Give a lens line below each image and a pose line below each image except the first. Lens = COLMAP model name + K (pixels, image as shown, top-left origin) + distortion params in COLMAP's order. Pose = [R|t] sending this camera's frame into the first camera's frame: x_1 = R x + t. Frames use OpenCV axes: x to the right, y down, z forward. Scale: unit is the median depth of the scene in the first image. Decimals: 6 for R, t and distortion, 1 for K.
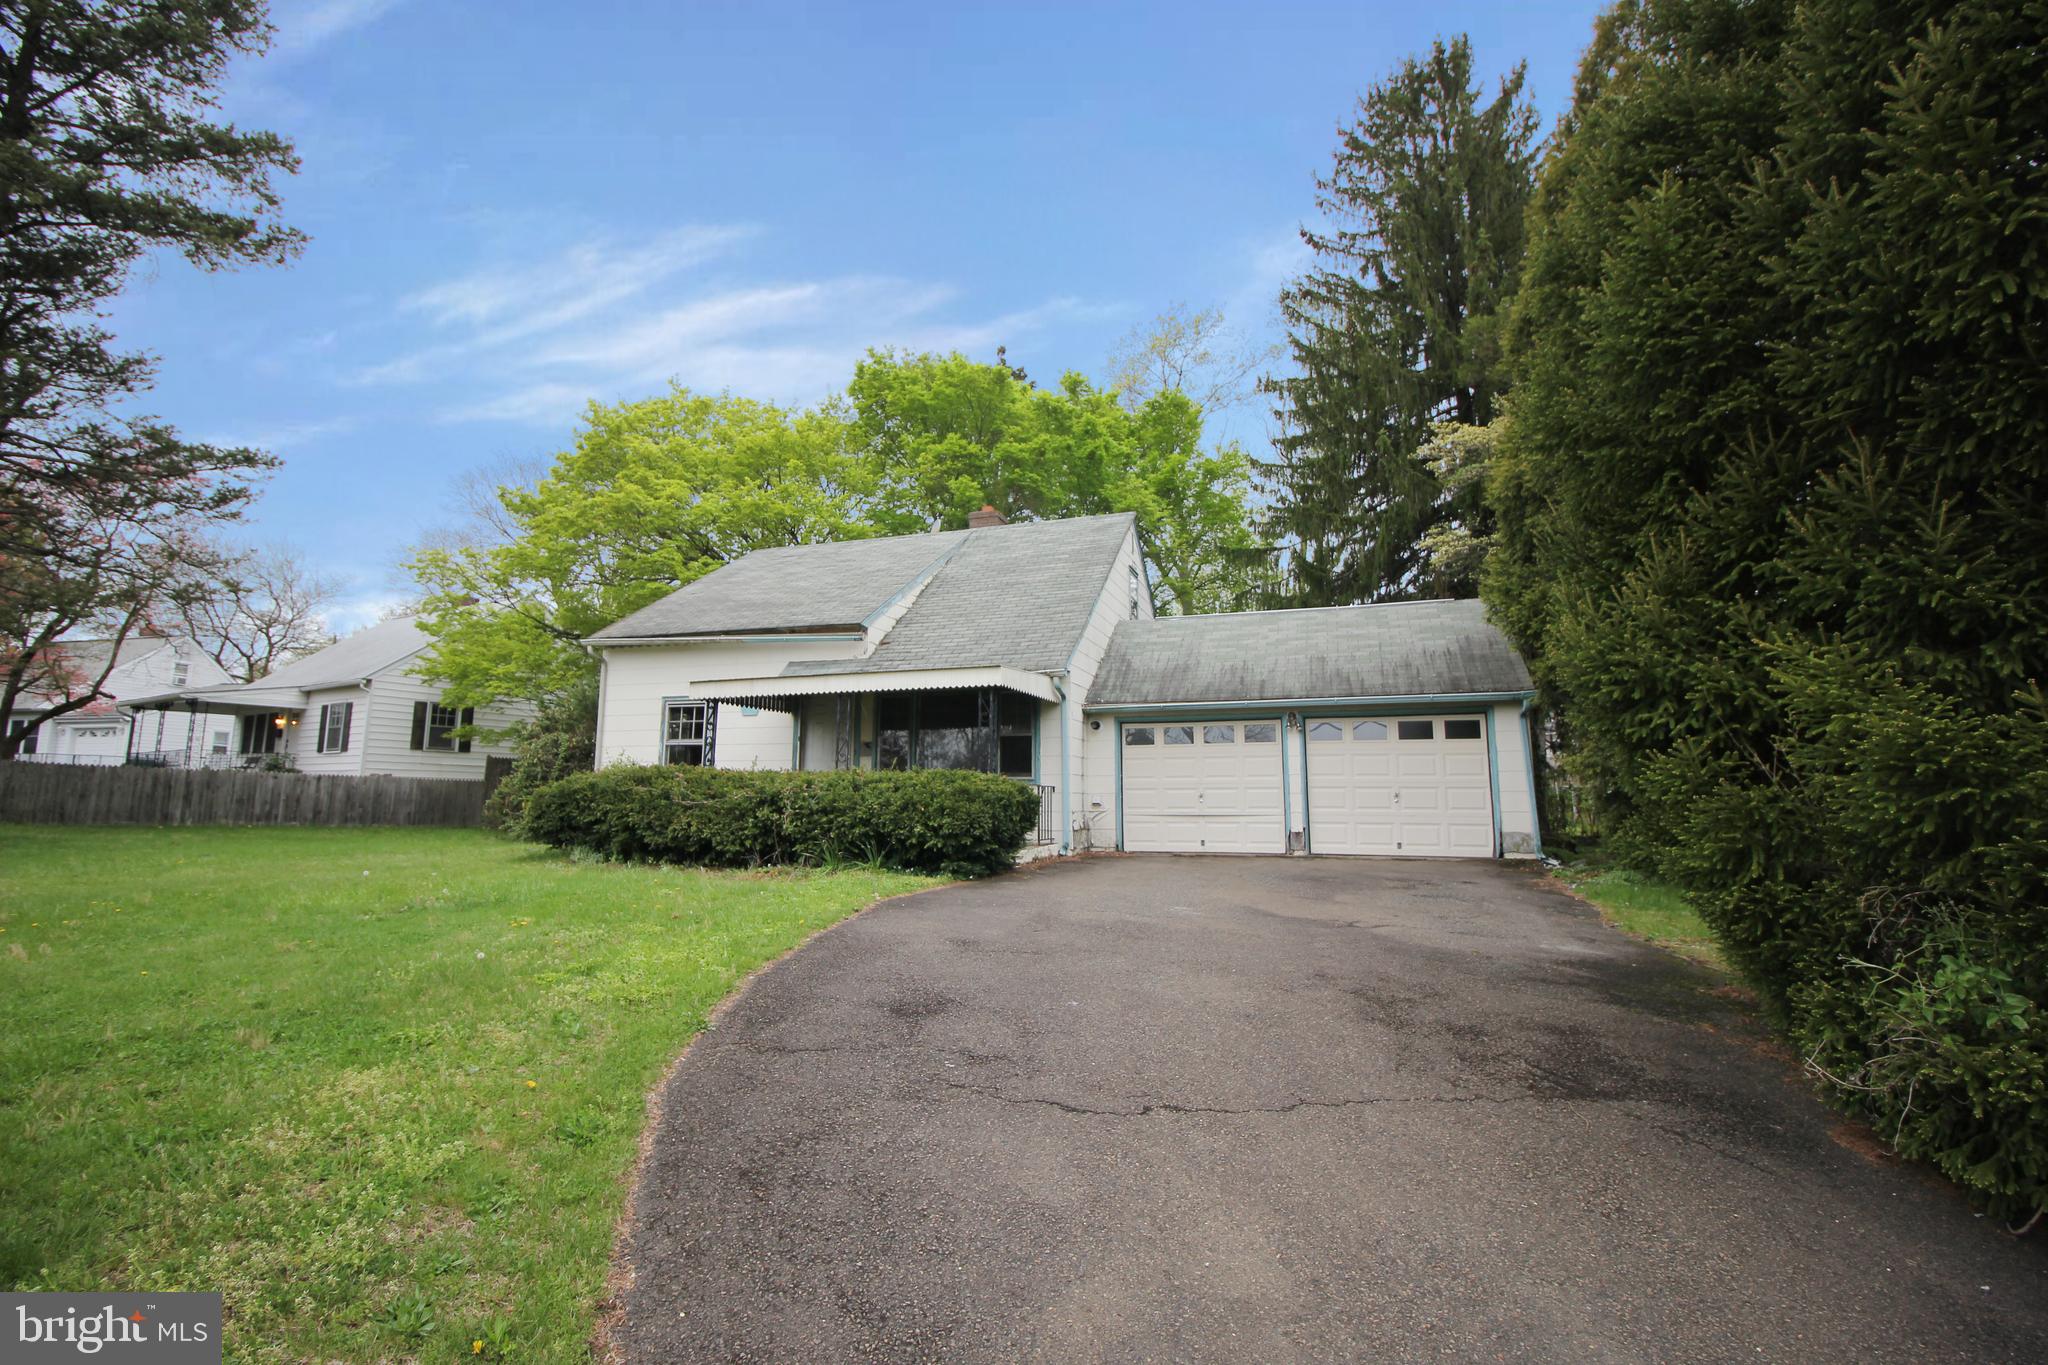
lens RADIAL K [[980.9, 0, 1021.0], [0, 980.9, 631.7], [0, 0, 1]] dist [0.000082, -0.000017]
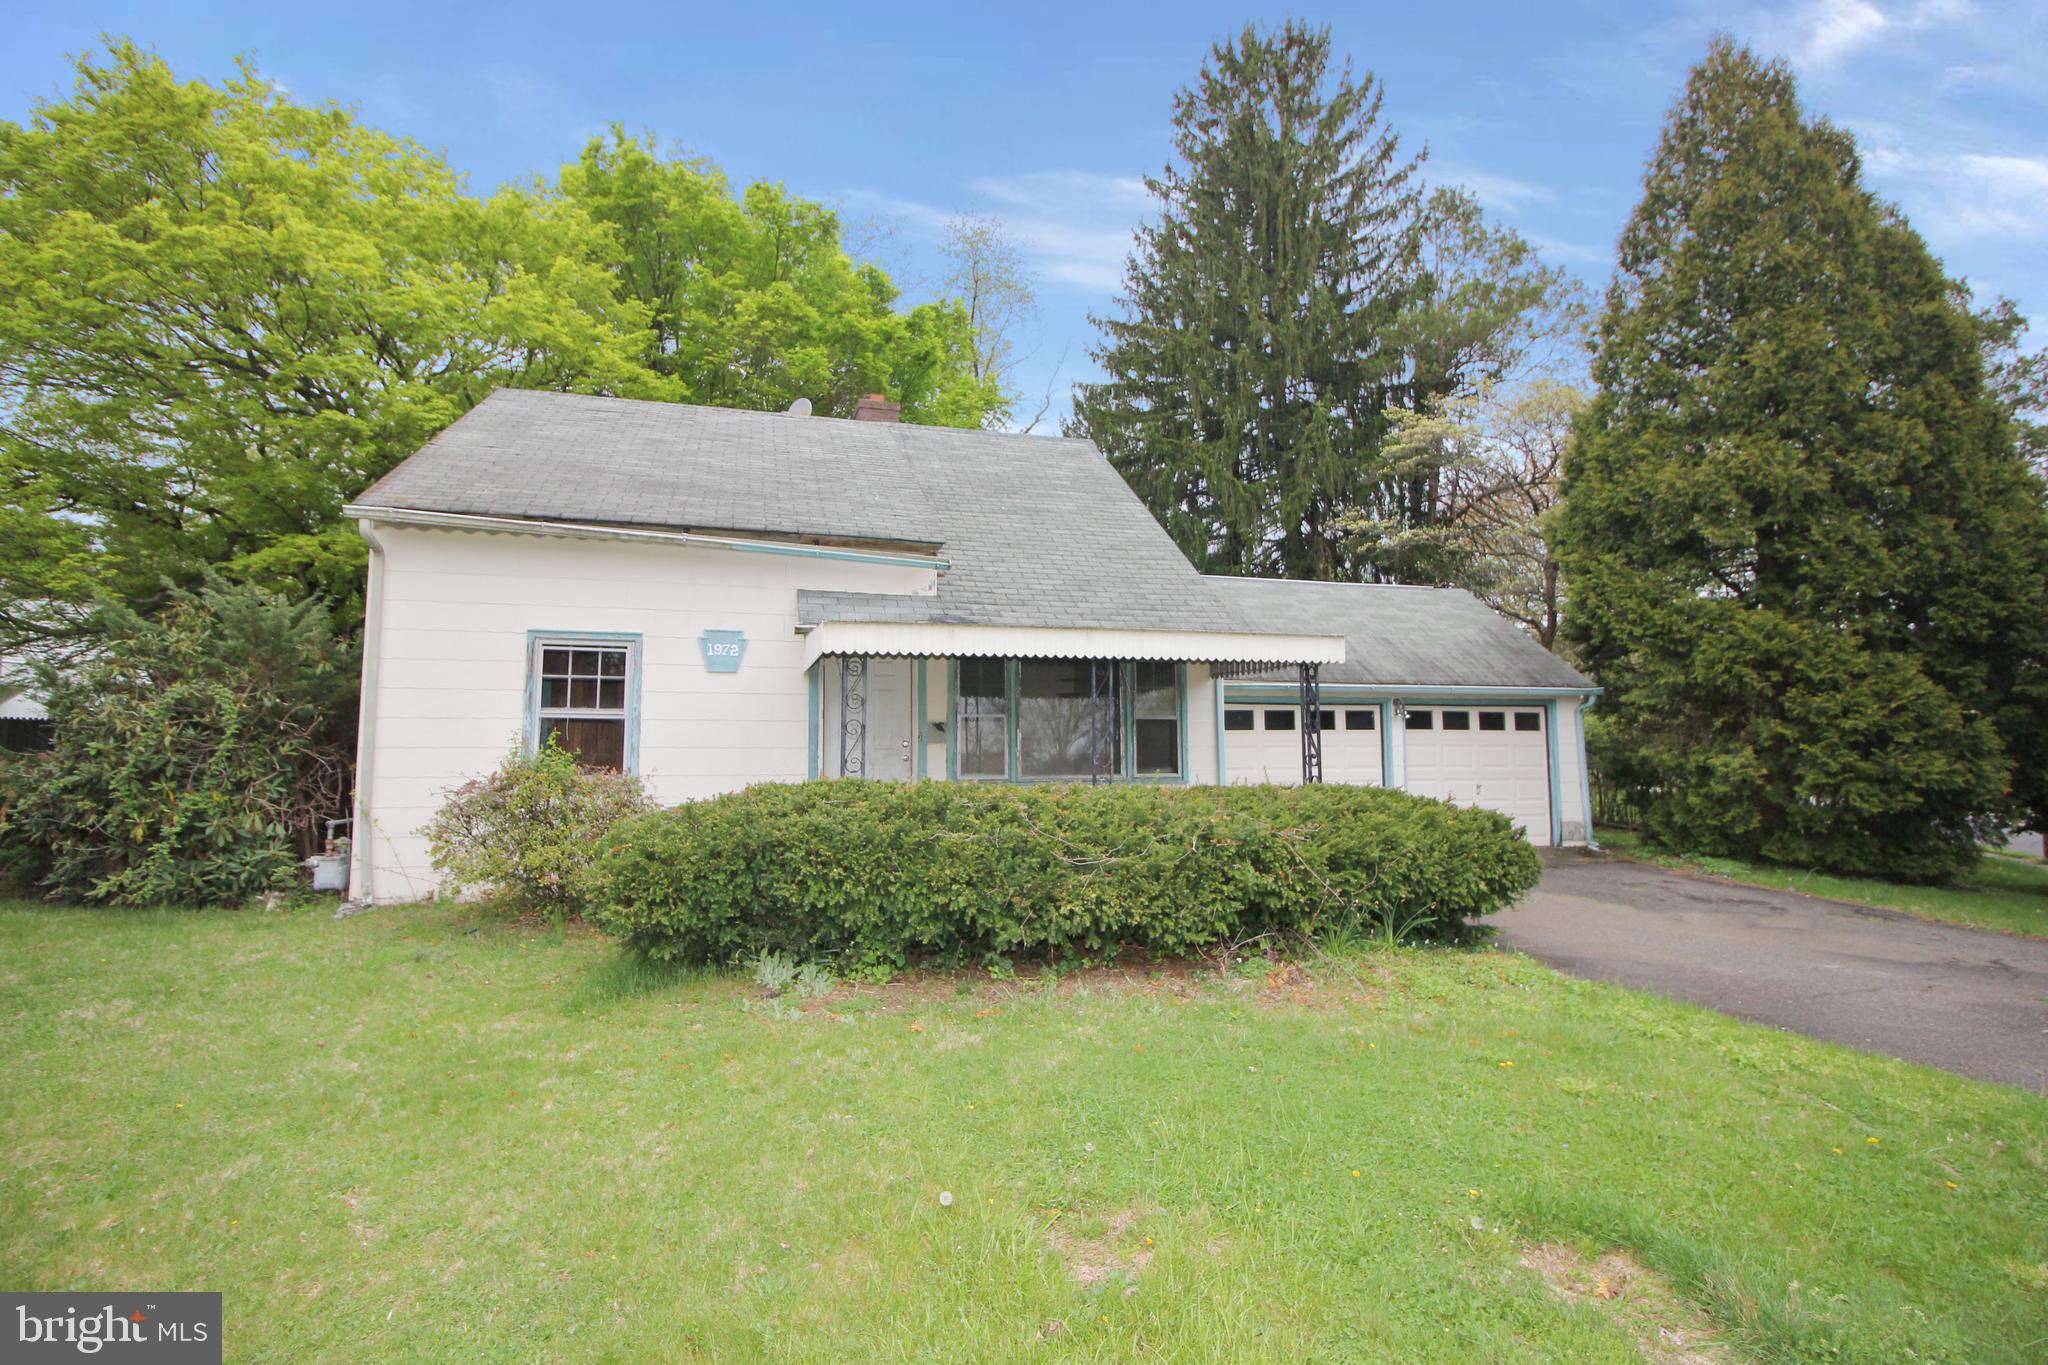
lens RADIAL K [[969.2, 0, 1021.8], [0, 969.2, 656.2], [0, 0, 1]] dist [-0.002138, -0.000221]
pose [[0.806083, 0.052167, 0.589498, -0.524592], [-0.097404, 0.994218, 0.045208, 0.034649], [-0.583731, -0.093861, 0.806504, 0.464437]]
